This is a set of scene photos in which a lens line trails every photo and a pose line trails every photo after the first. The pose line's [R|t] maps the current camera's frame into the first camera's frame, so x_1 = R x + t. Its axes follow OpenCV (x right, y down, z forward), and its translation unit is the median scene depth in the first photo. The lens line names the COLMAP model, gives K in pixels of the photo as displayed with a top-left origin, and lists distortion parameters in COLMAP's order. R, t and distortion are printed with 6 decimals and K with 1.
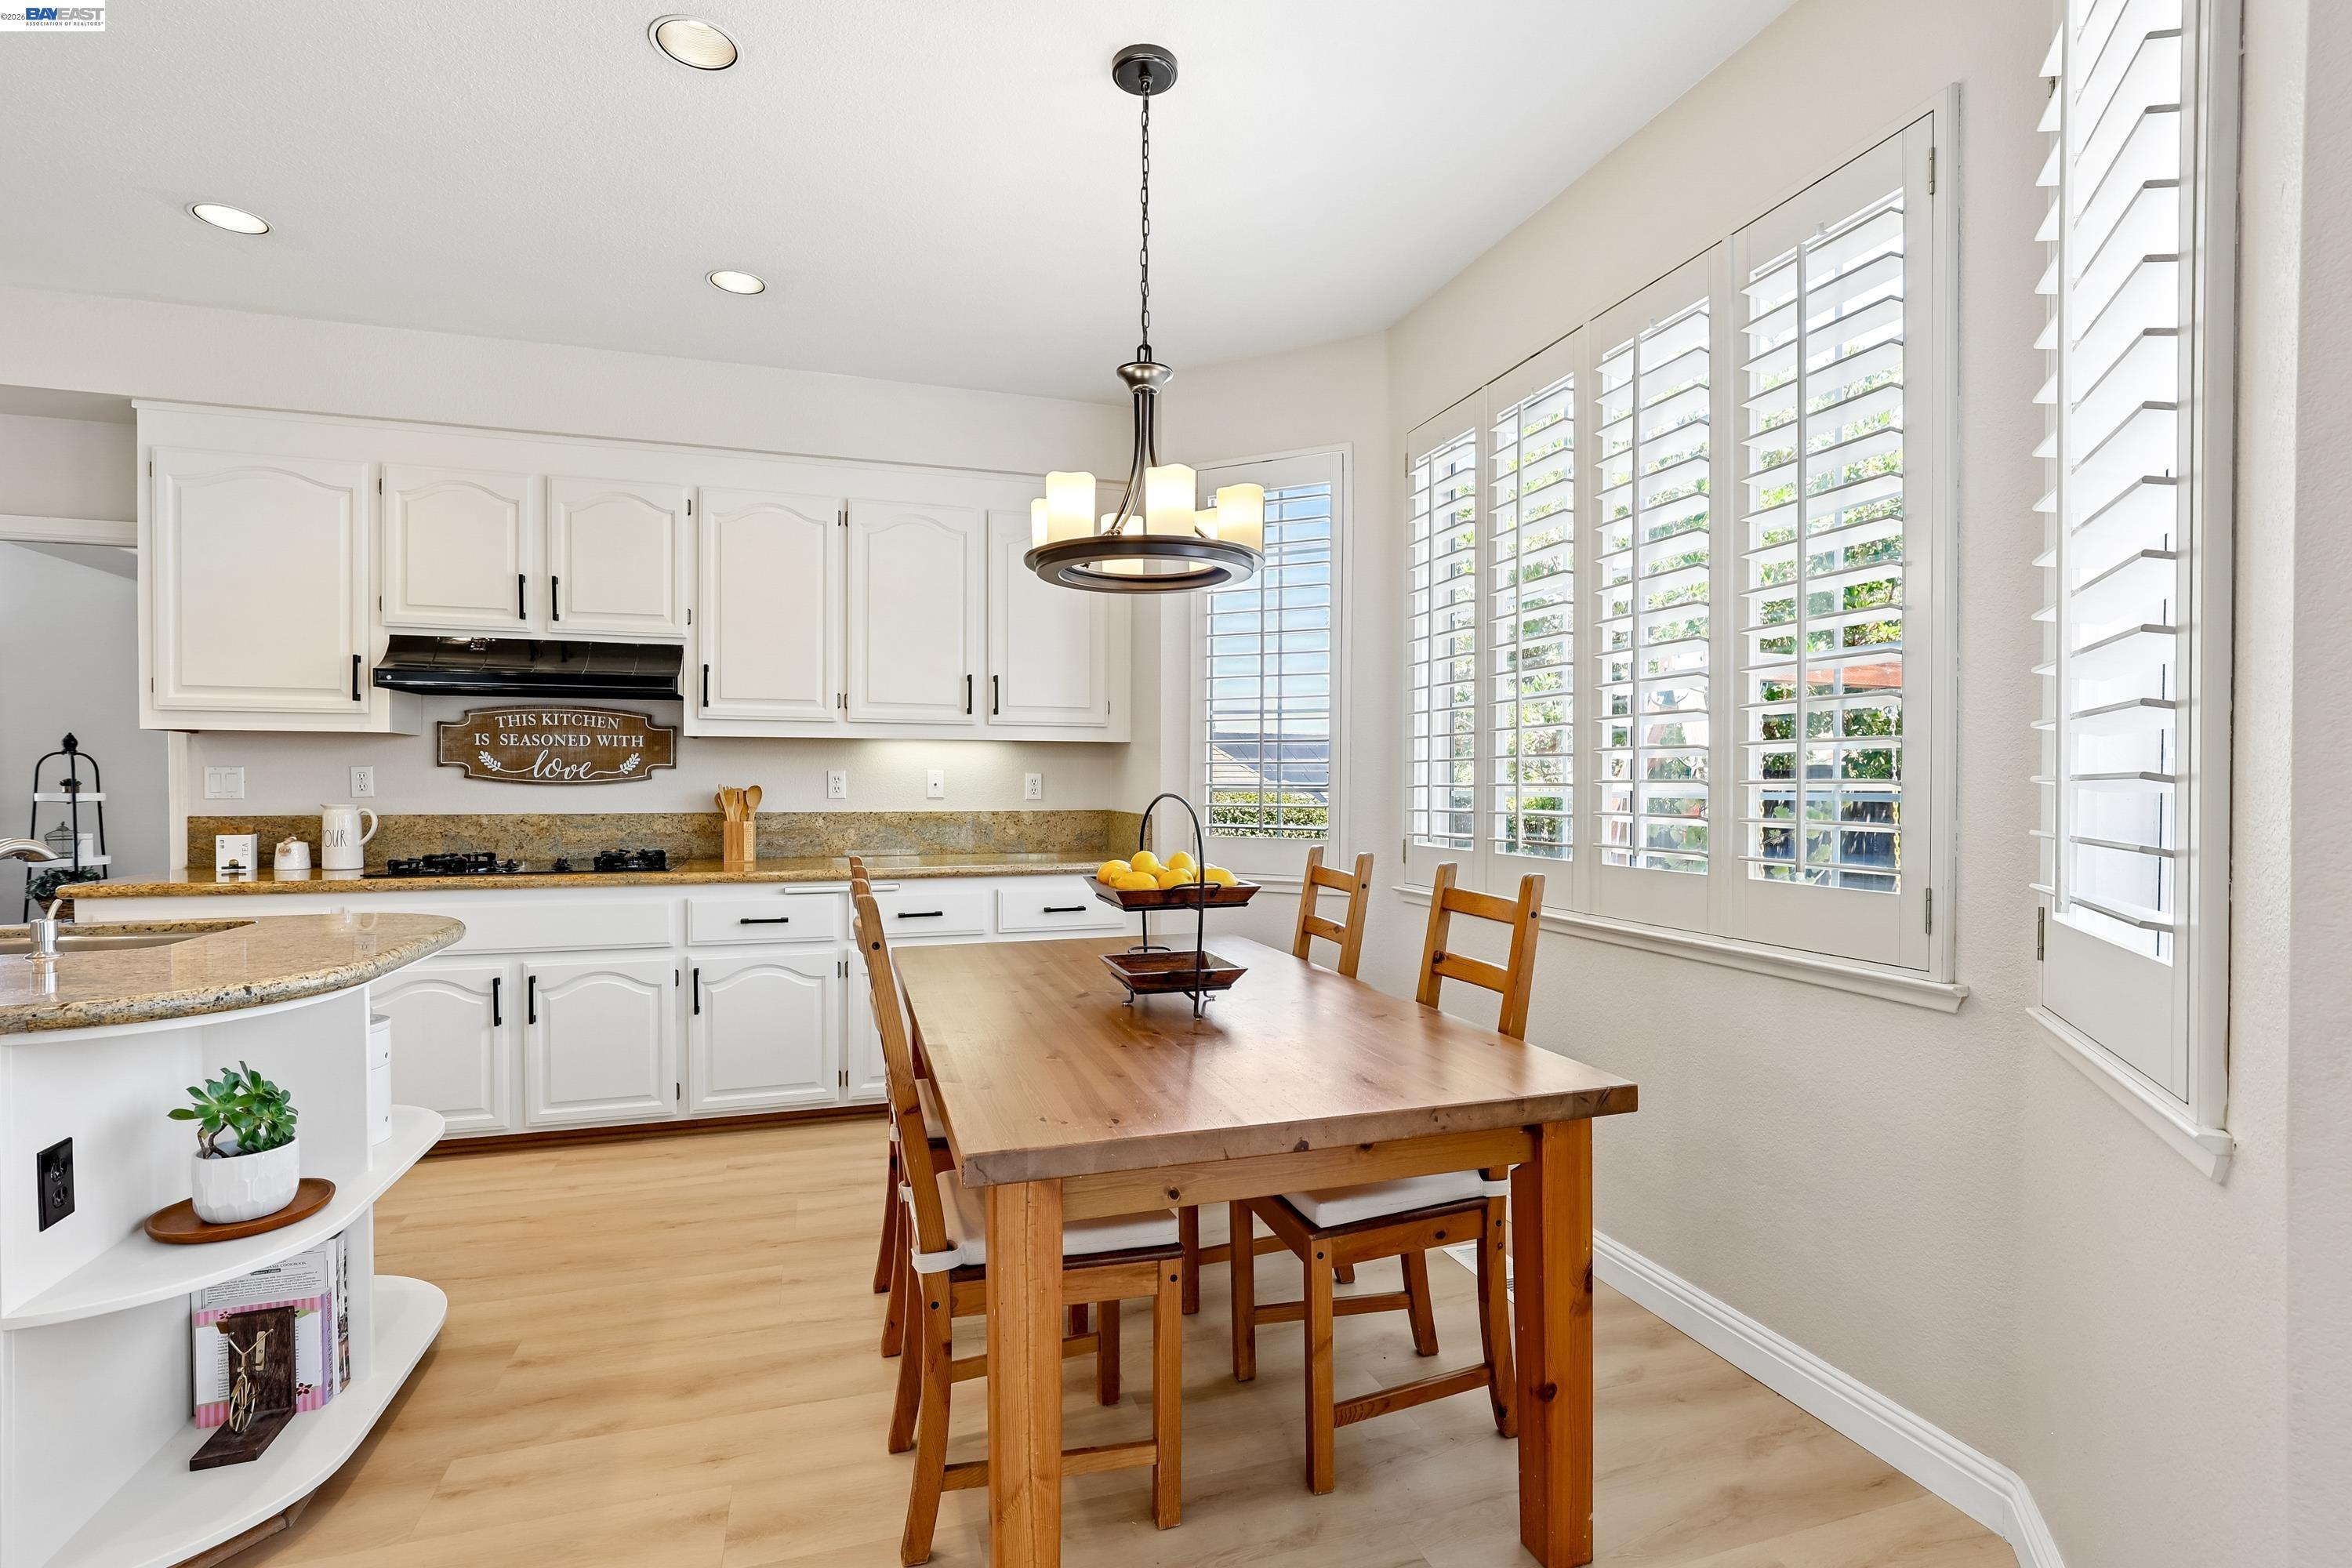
lens RADIAL K [[1088.9, 0, 1163.4], [0, 1088.9, 787.1], [0, 0, 1]] dist [-0.014091, 0.006834]
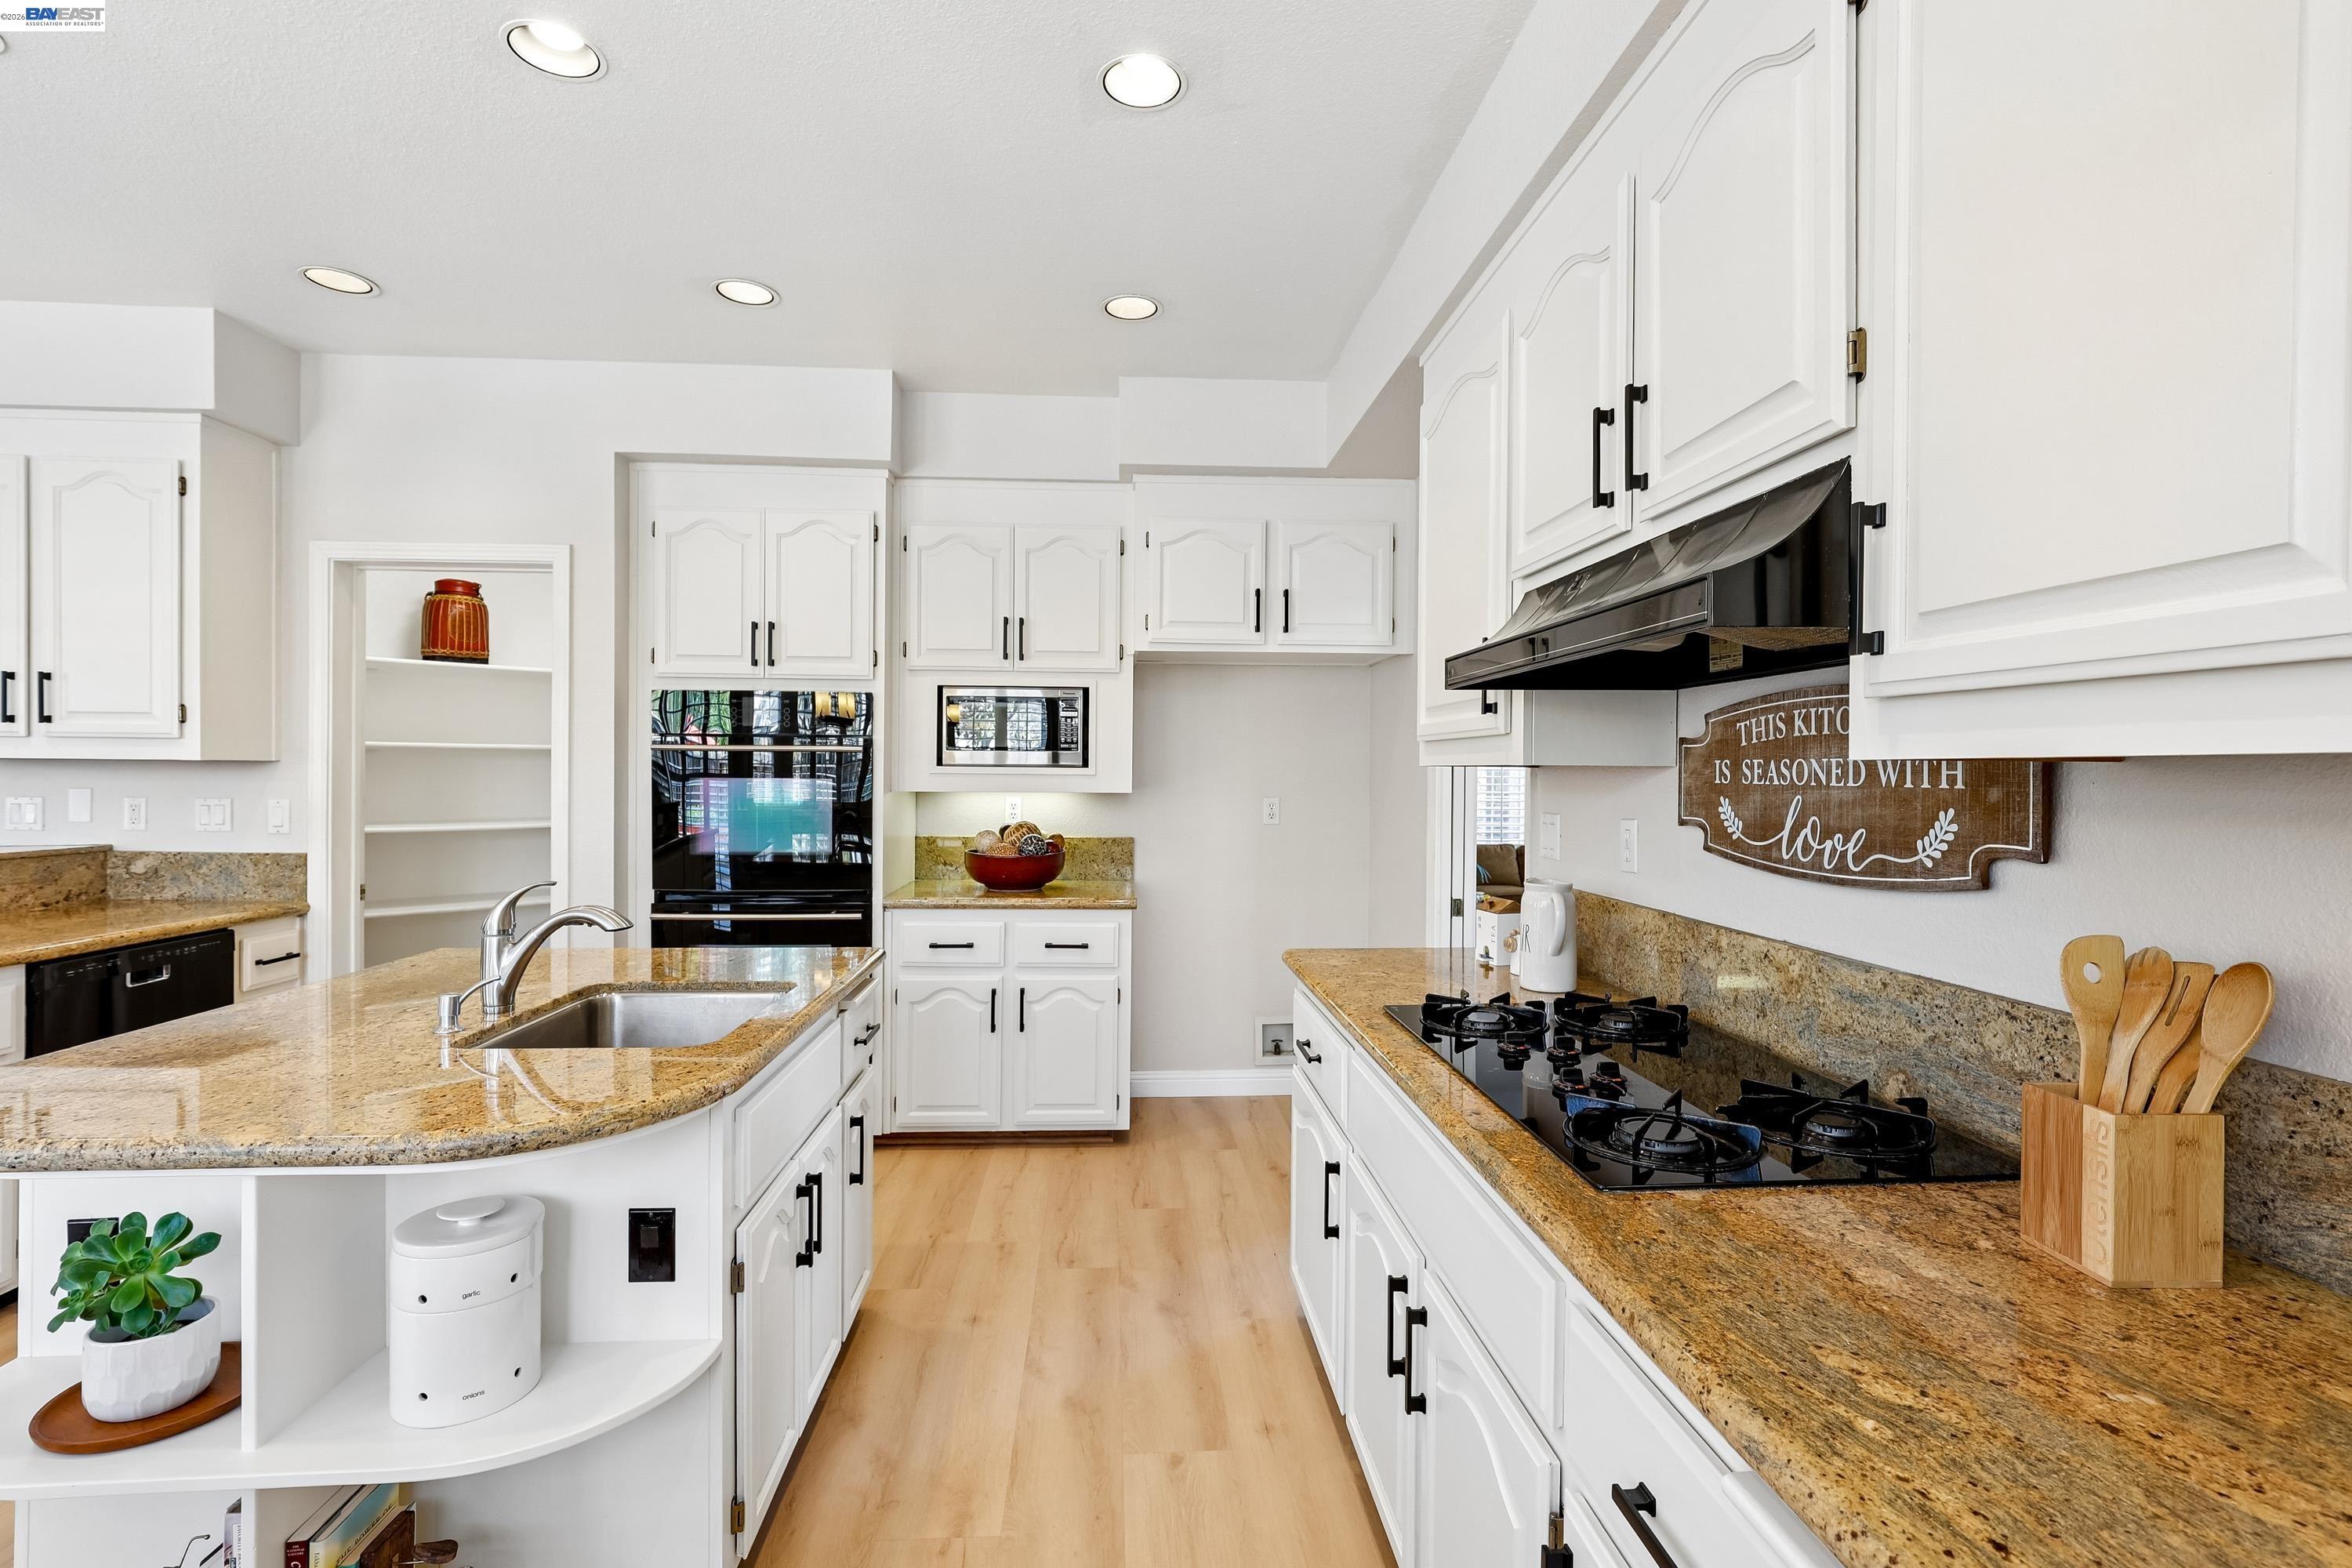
lens RADIAL K [[1088.9, 0, 1186.4], [0, 1088.9, 781.7], [0, 0, 1]] dist [-0.014091, 0.006834]
pose [[-0.228275, 0.005999, -0.973578, -0.115333], [-0.013186, 0.999870, 0.009253, -0.044254], [0.973507, 0.014950, -0.228166, 0.948384]]
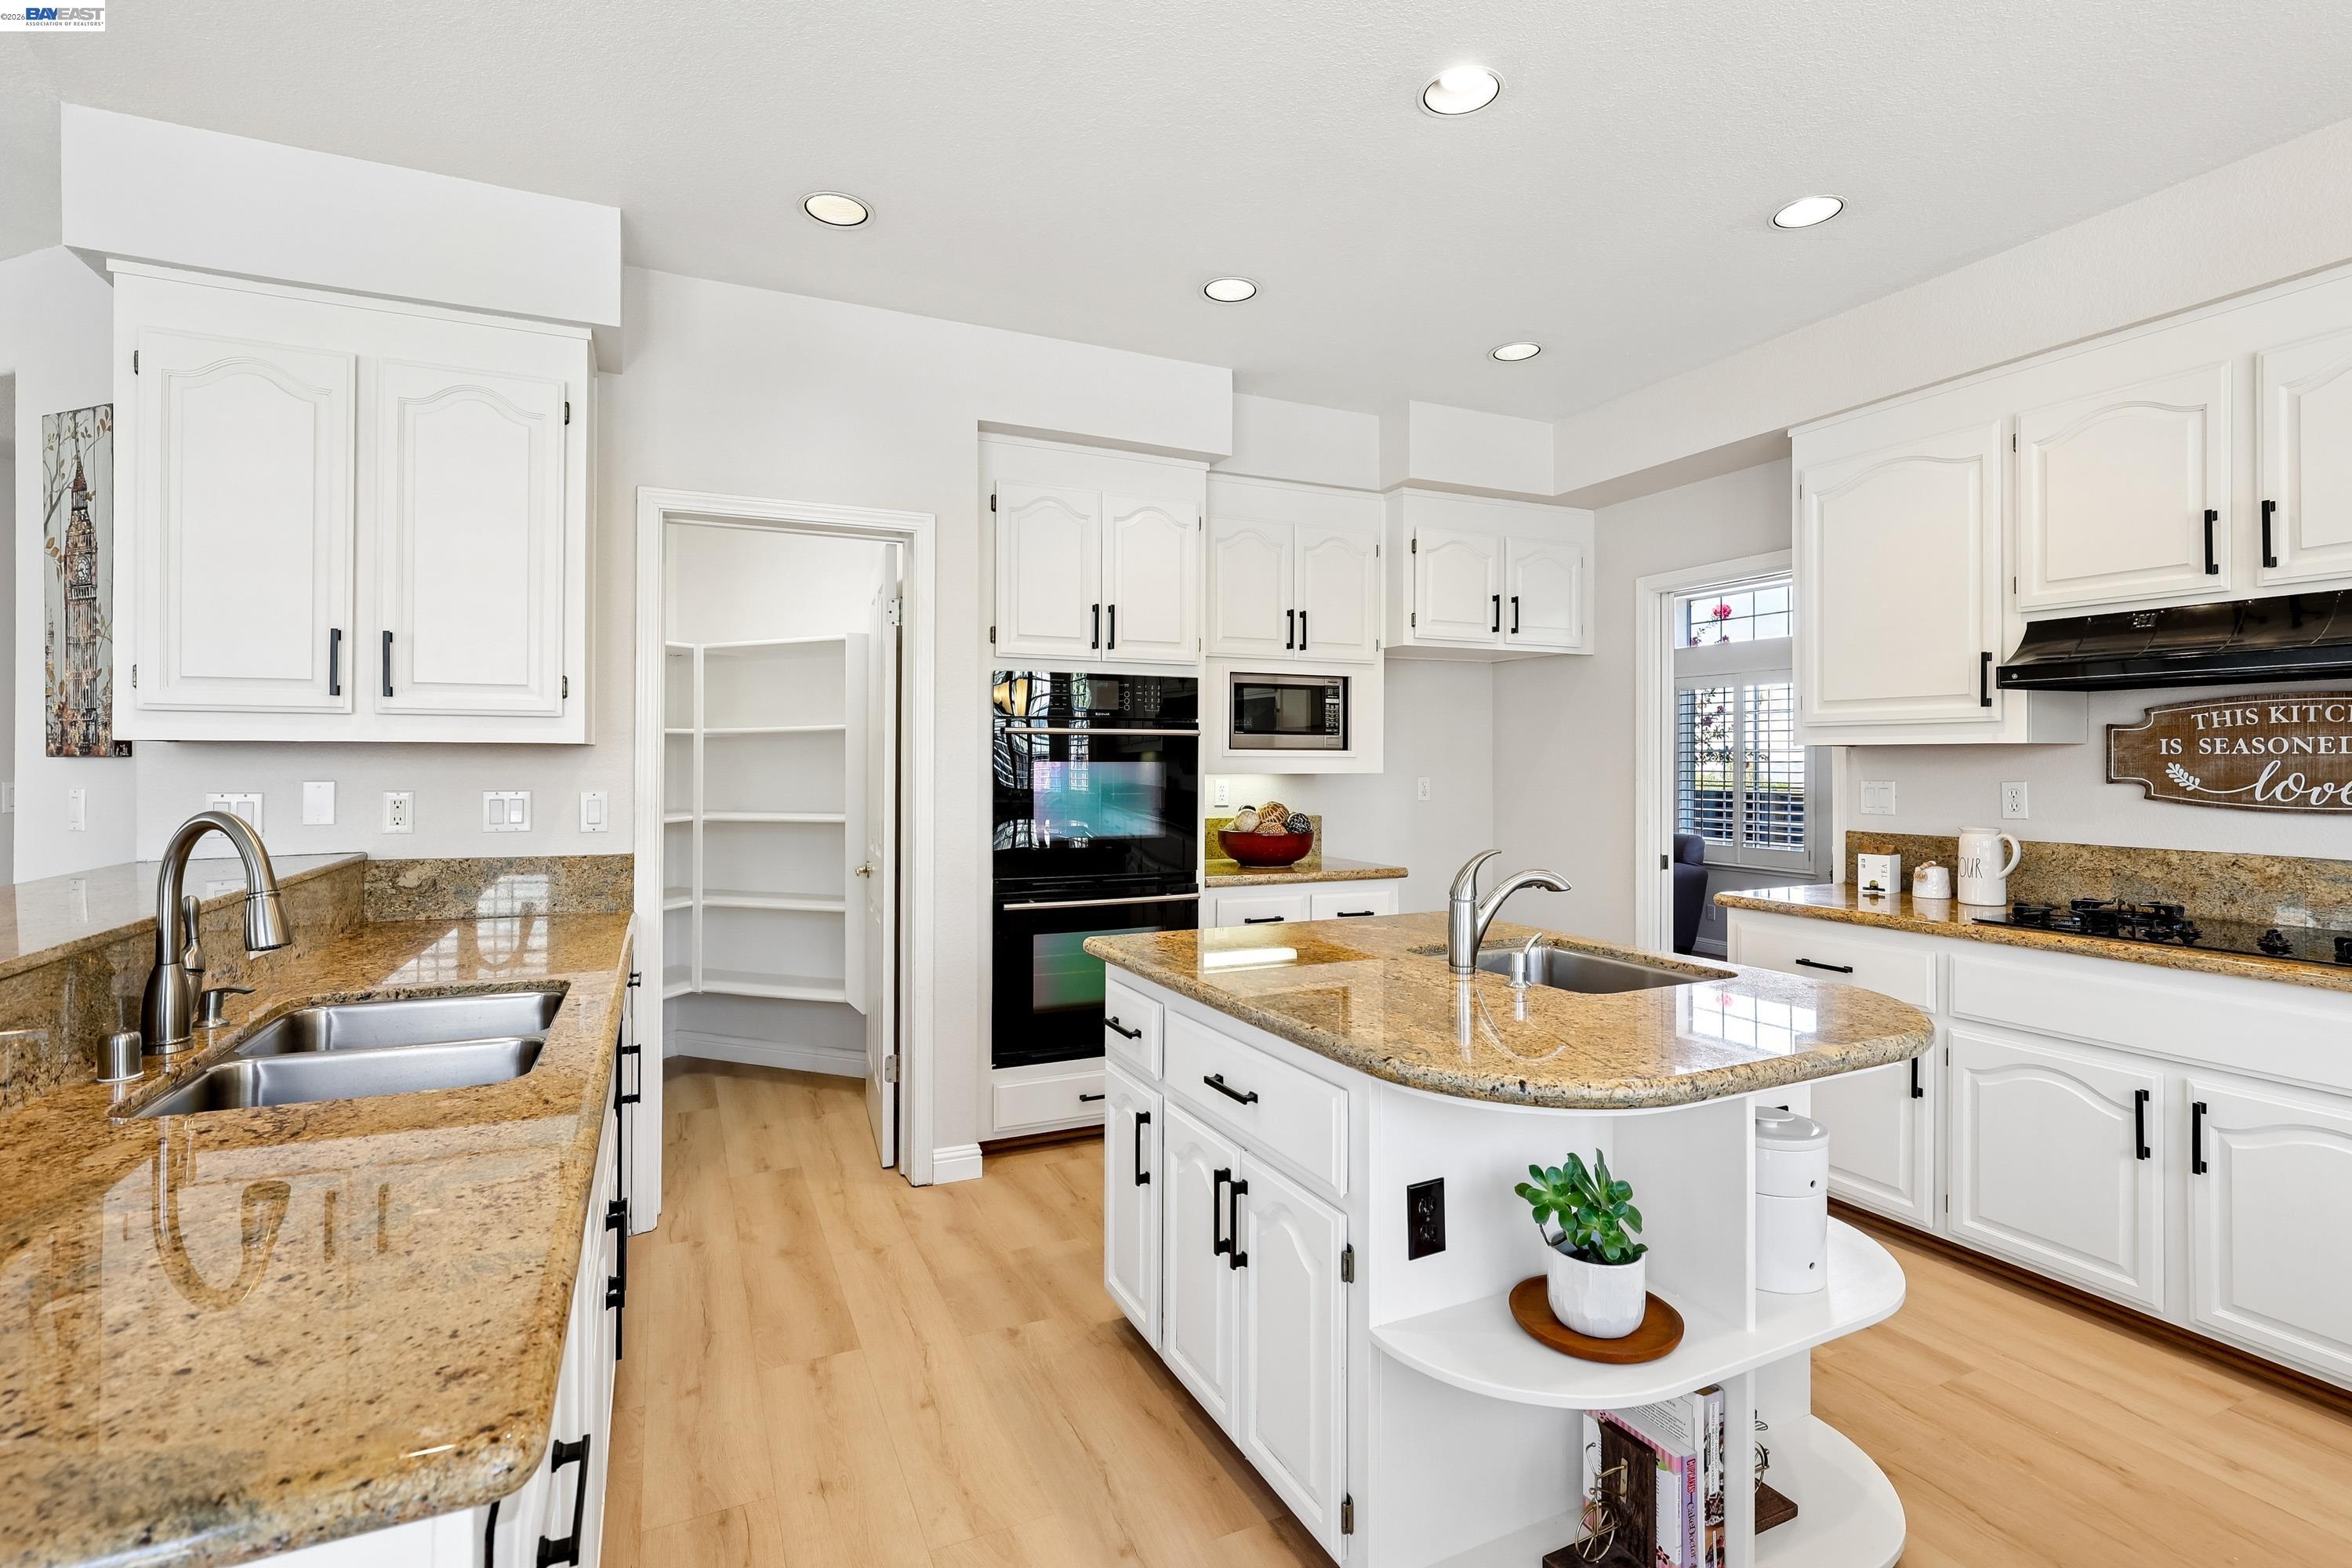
lens RADIAL K [[1088.9, 0, 1184.7], [0, 1088.9, 758.7], [0, 0, 1]] dist [-0.014091, 0.006834]
pose [[0.141971, -0.004244, -0.989862, -0.004308], [-0.004952, 0.999975, -0.004998, -0.031353], [0.989858, 0.005611, 0.141947, 0.260649]]
